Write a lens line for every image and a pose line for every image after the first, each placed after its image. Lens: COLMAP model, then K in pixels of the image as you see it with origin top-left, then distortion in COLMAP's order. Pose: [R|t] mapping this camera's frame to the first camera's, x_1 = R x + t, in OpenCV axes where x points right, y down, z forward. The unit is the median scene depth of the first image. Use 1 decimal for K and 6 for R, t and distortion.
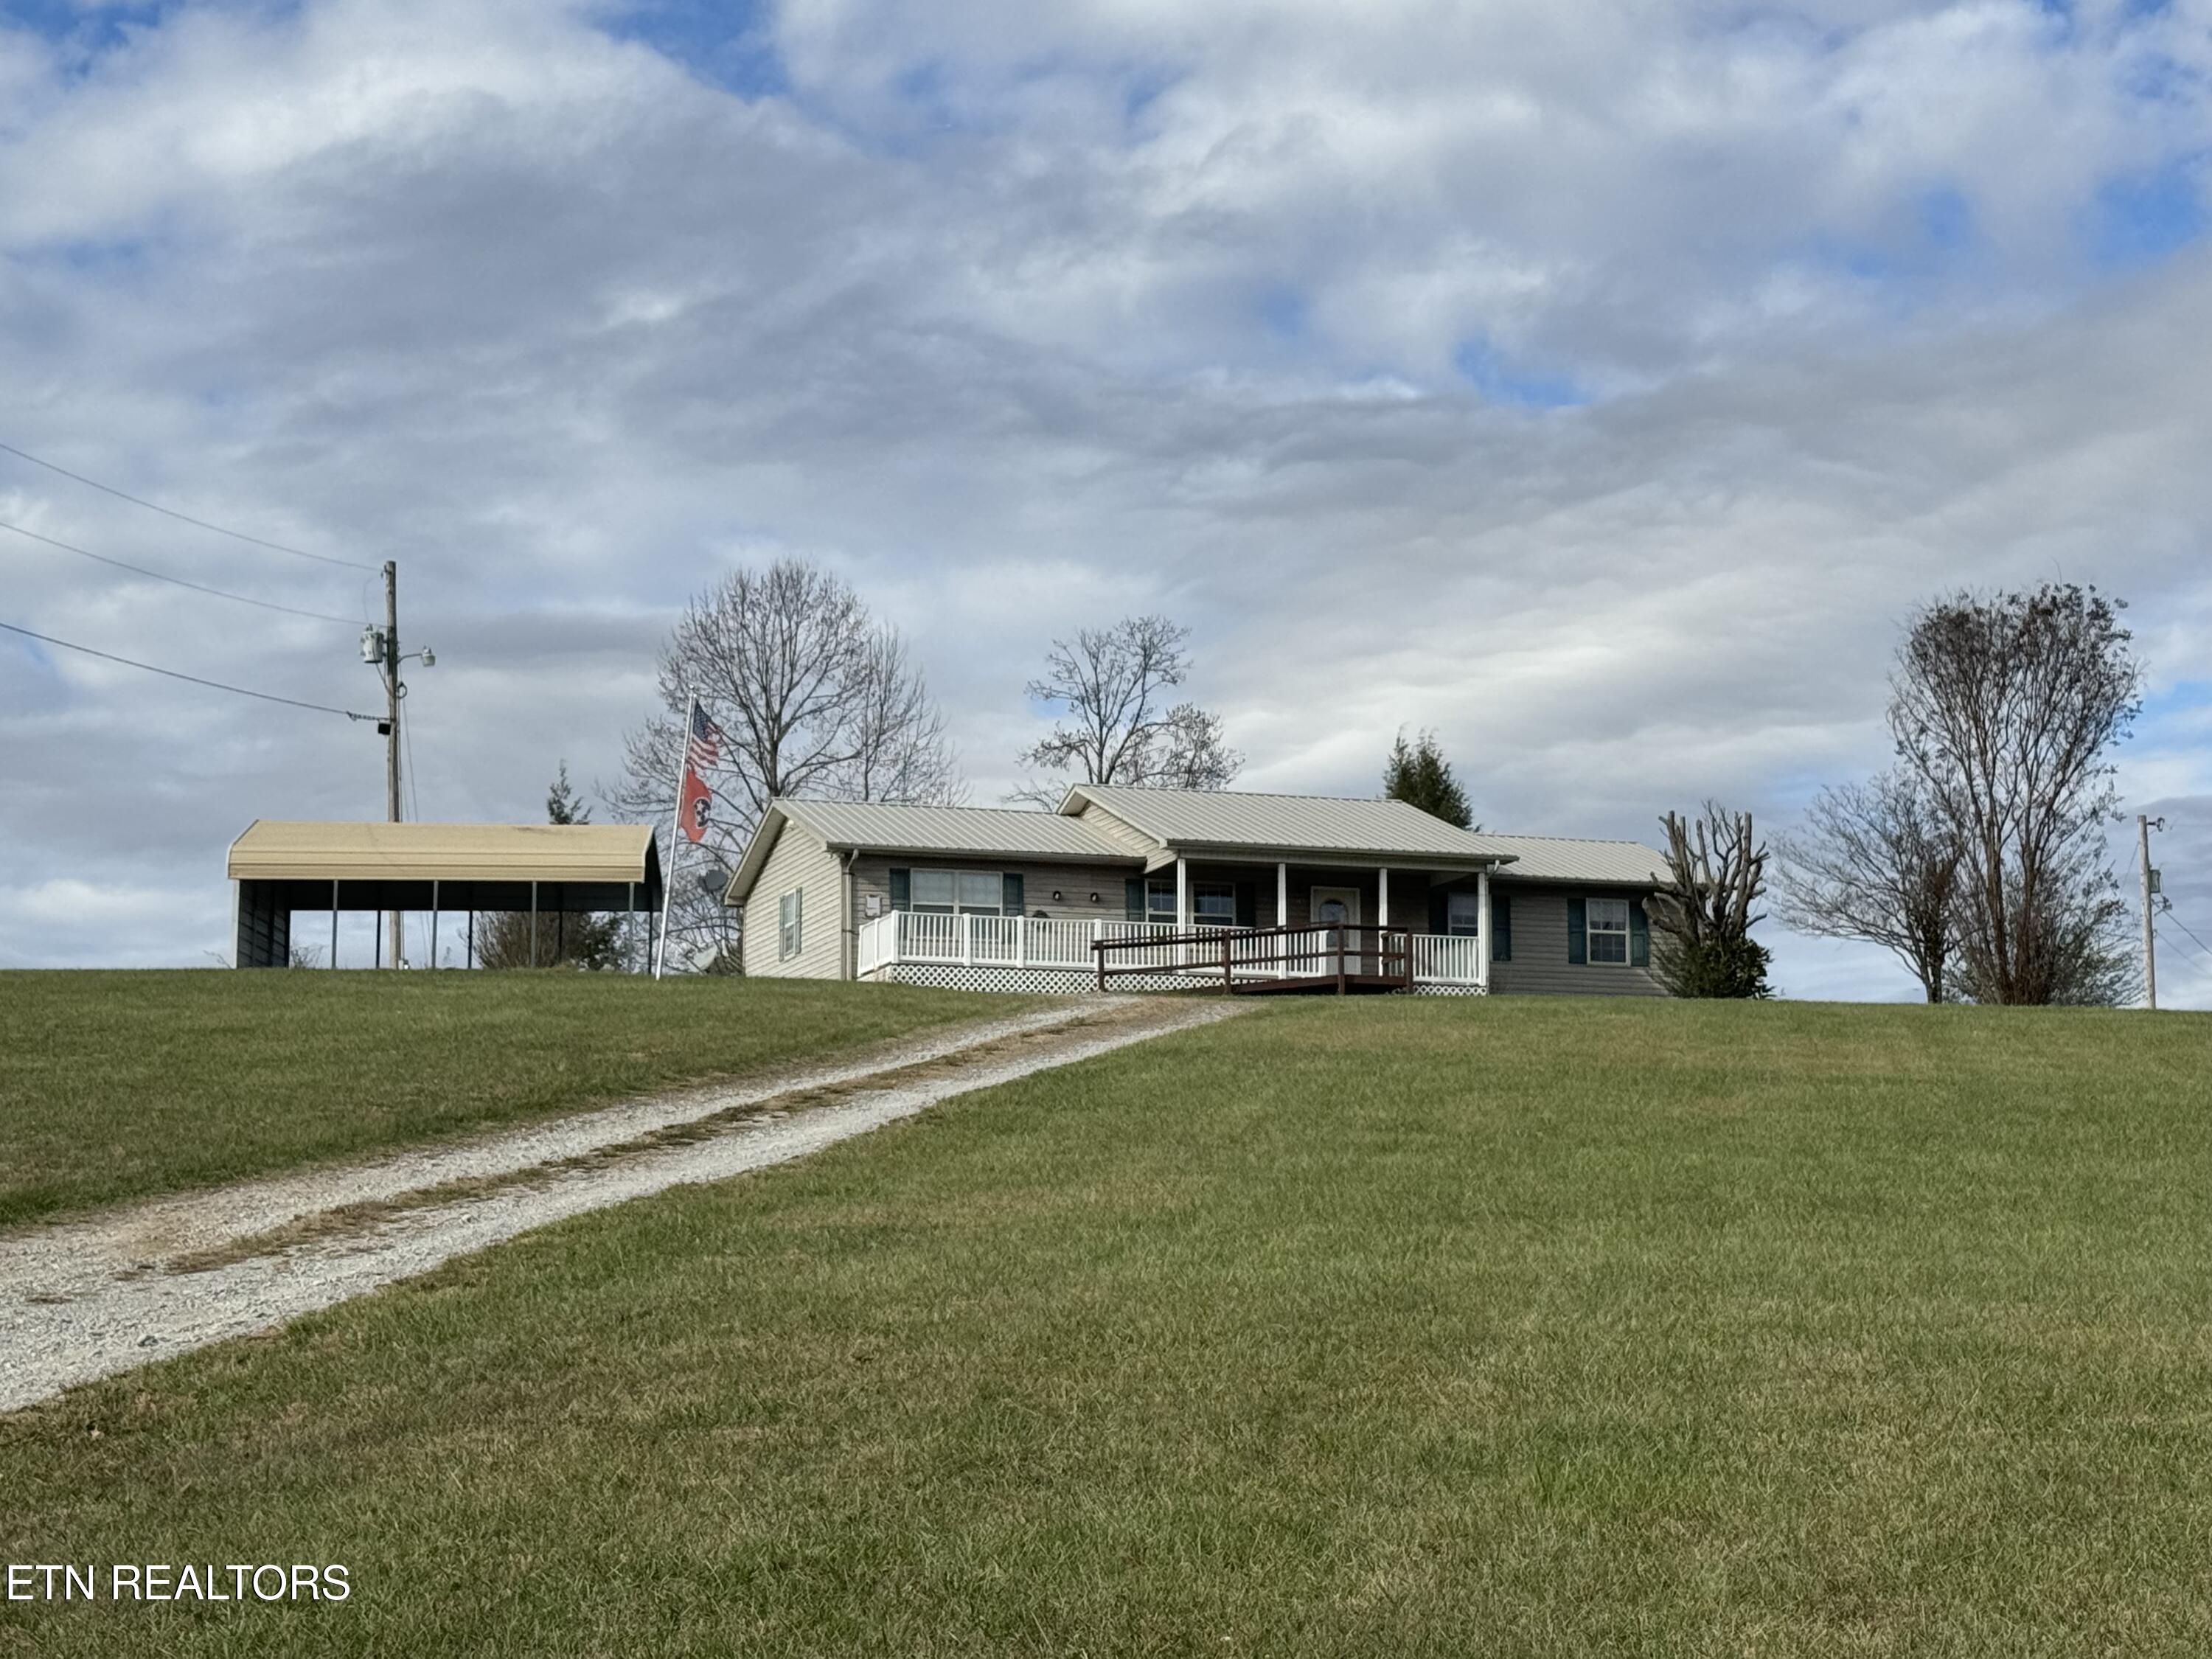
lens RADIAL K [[4075.8, 0, 1106.0], [0, 4075.8, 829.5], [0, 0, 1]] dist [0.023833, 0.024970]
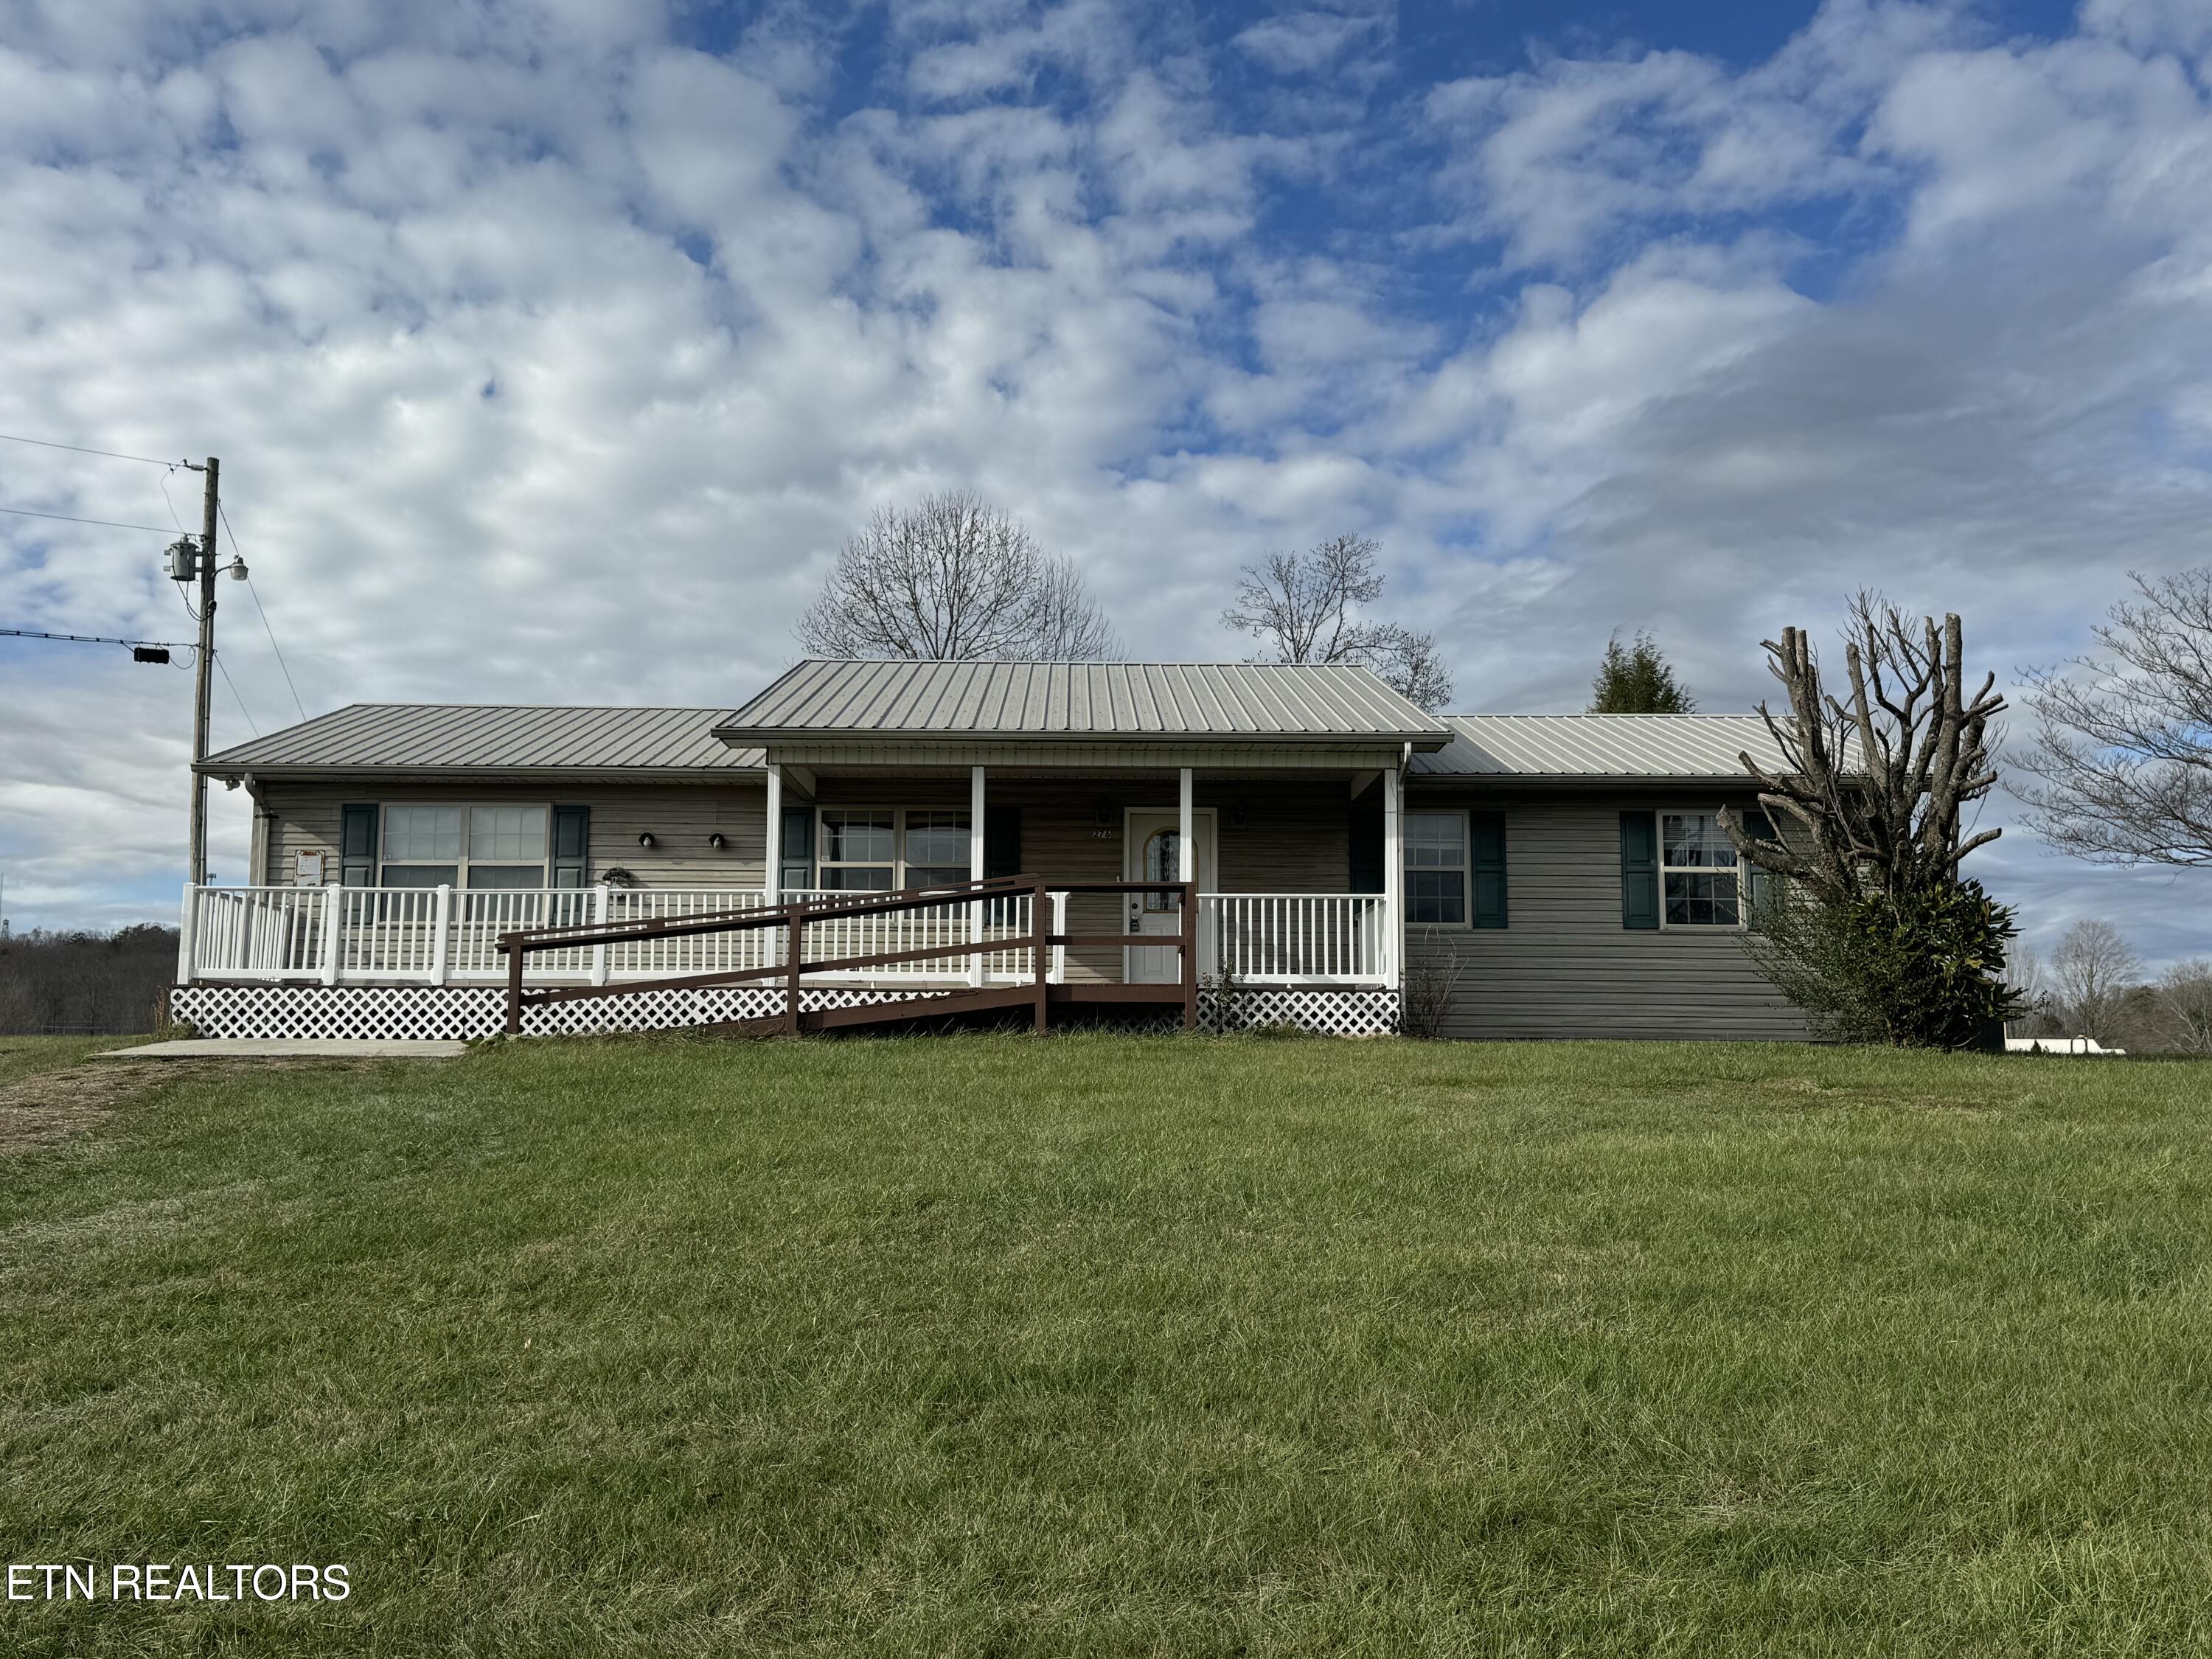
lens RADIAL K [[1998.5, 0, 1106.0], [0, 1998.5, 829.5], [0, 0, 1]] dist [0.116028, -0.219299]
pose [[0.955315, -0.035299, -0.293475, 0.131410], [0.040247, 0.999131, 0.010835, 0.014100], [0.292837, -0.022162, 0.955905, 0.744638]]
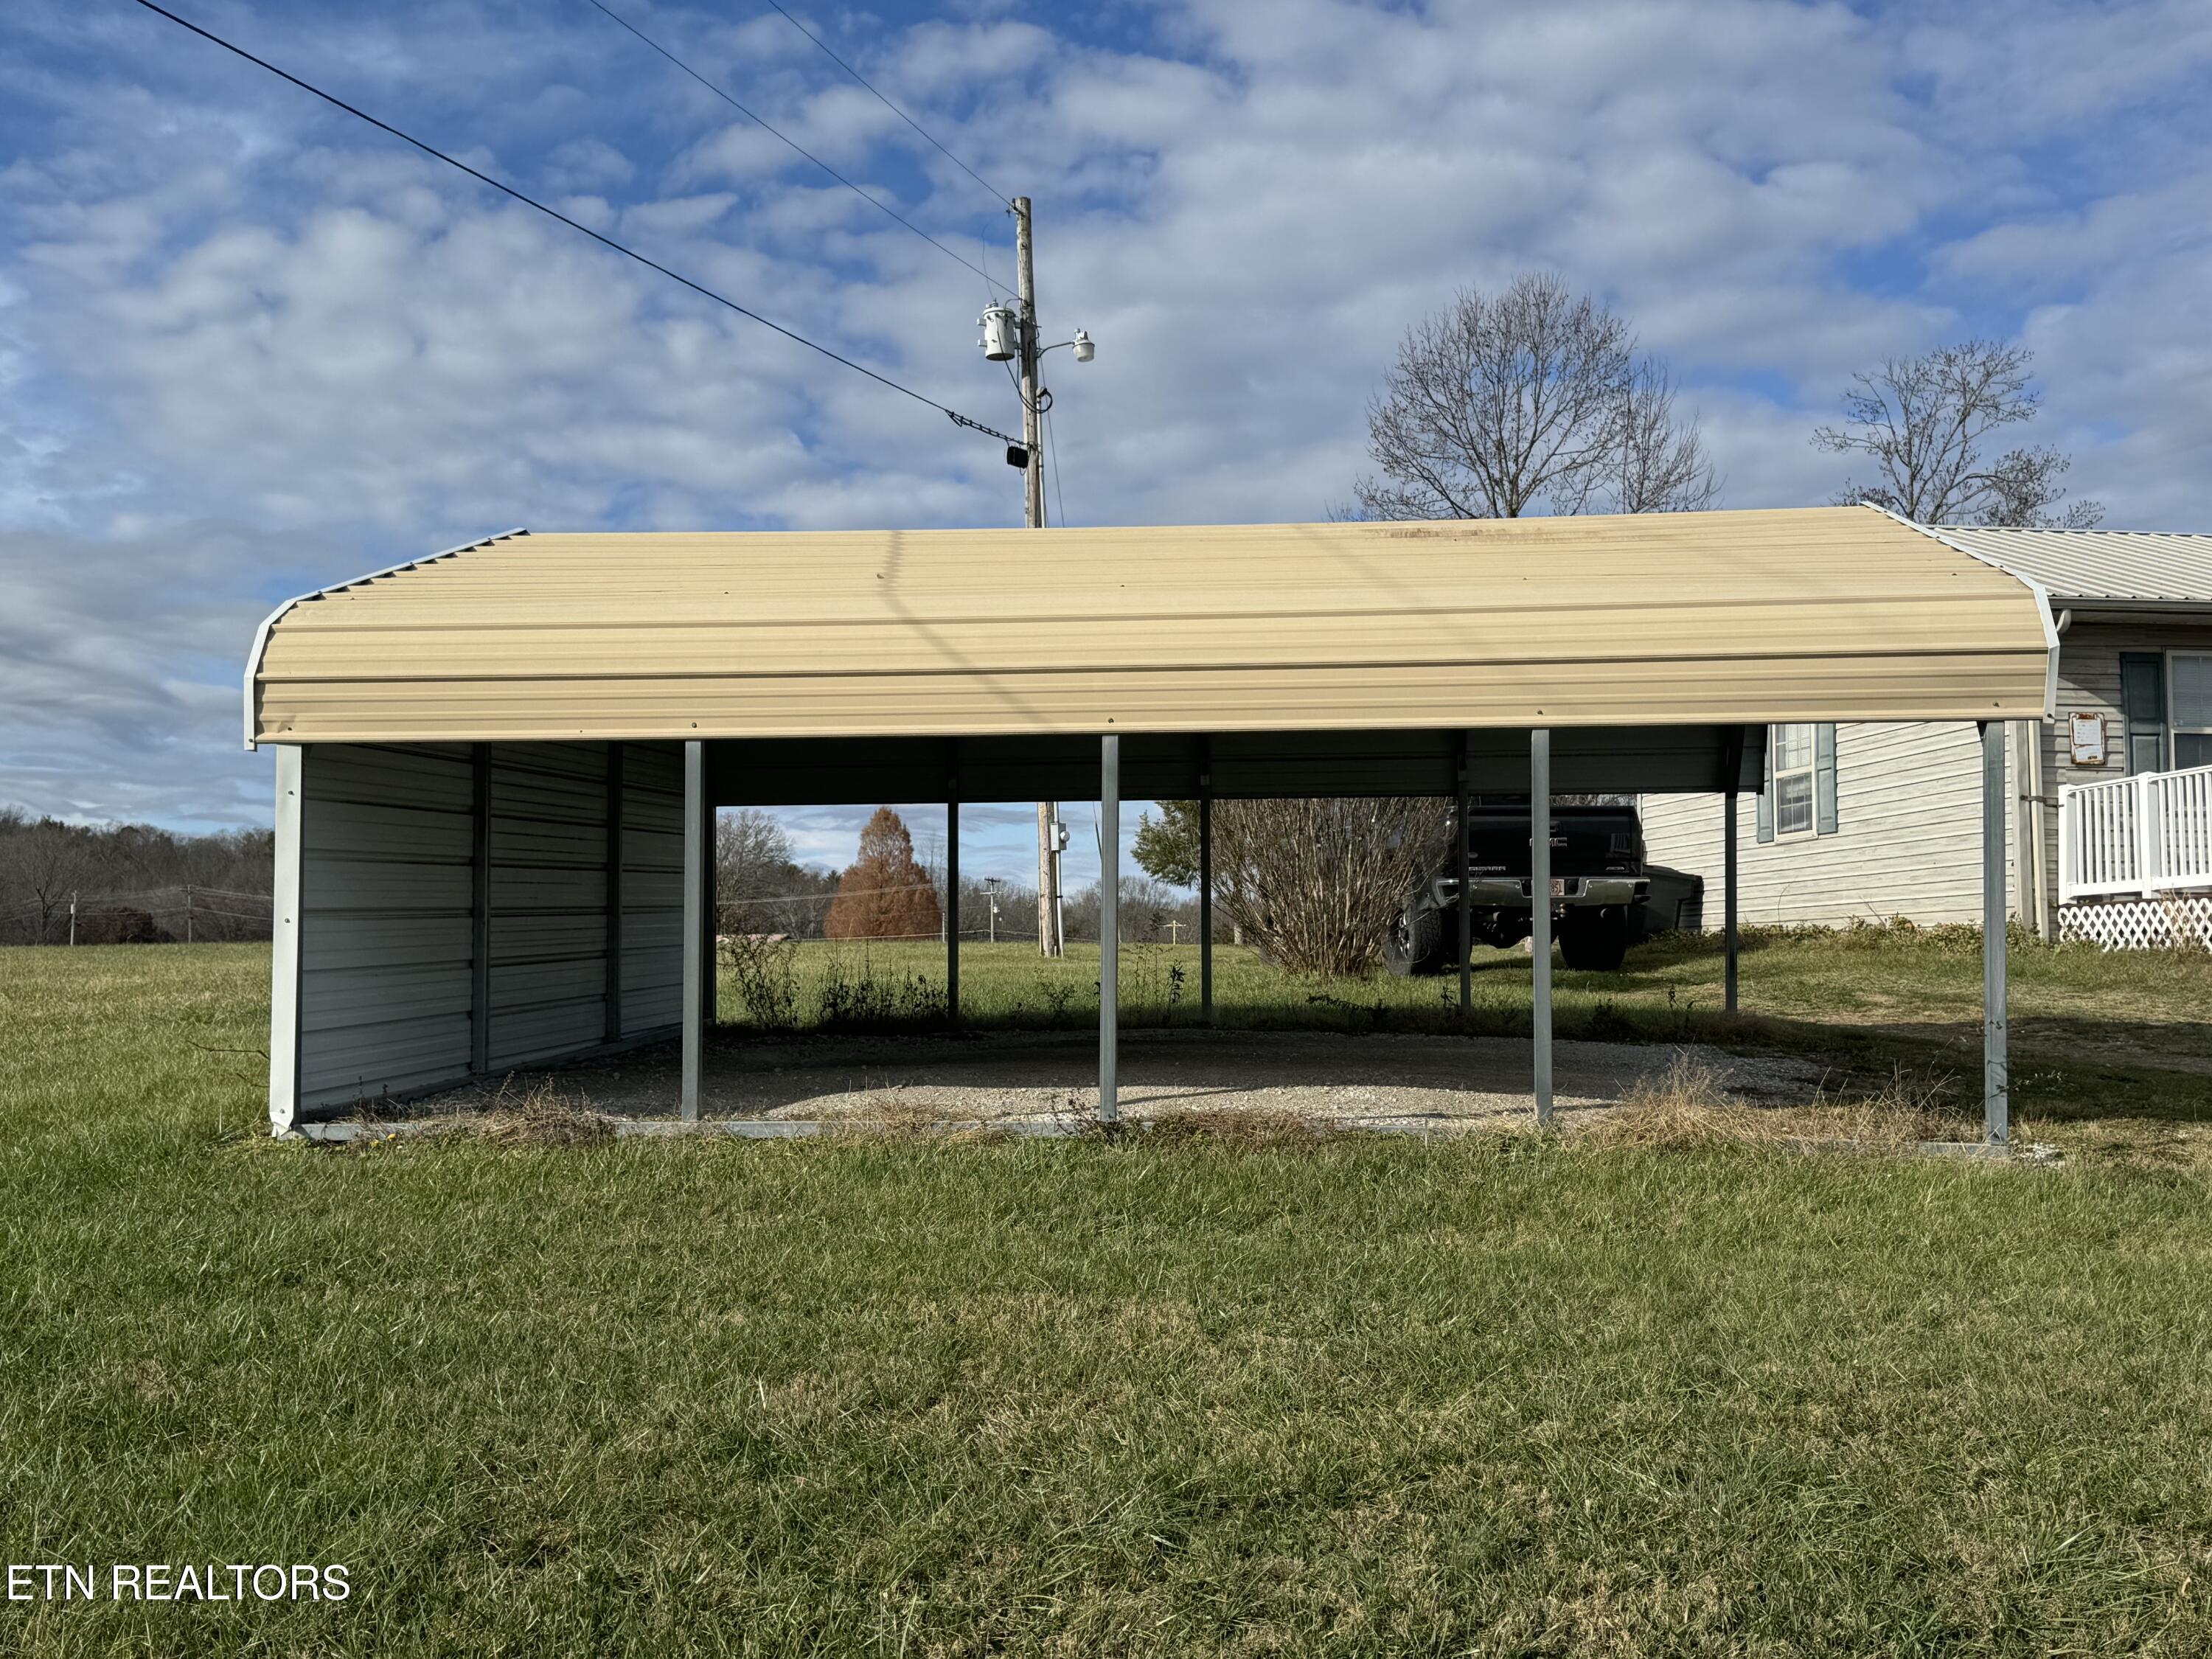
lens RADIAL K [[2317.8, 0, 1106.0], [0, 2317.8, 829.5], [0, 0, 1]] dist [0.277940, -0.000683]
pose [[0.987007, -0.006952, -0.160527, -0.117053], [0.019248, 0.996985, 0.075170, 0.006632], [0.159521, -0.077283, 0.984165, 0.709955]]
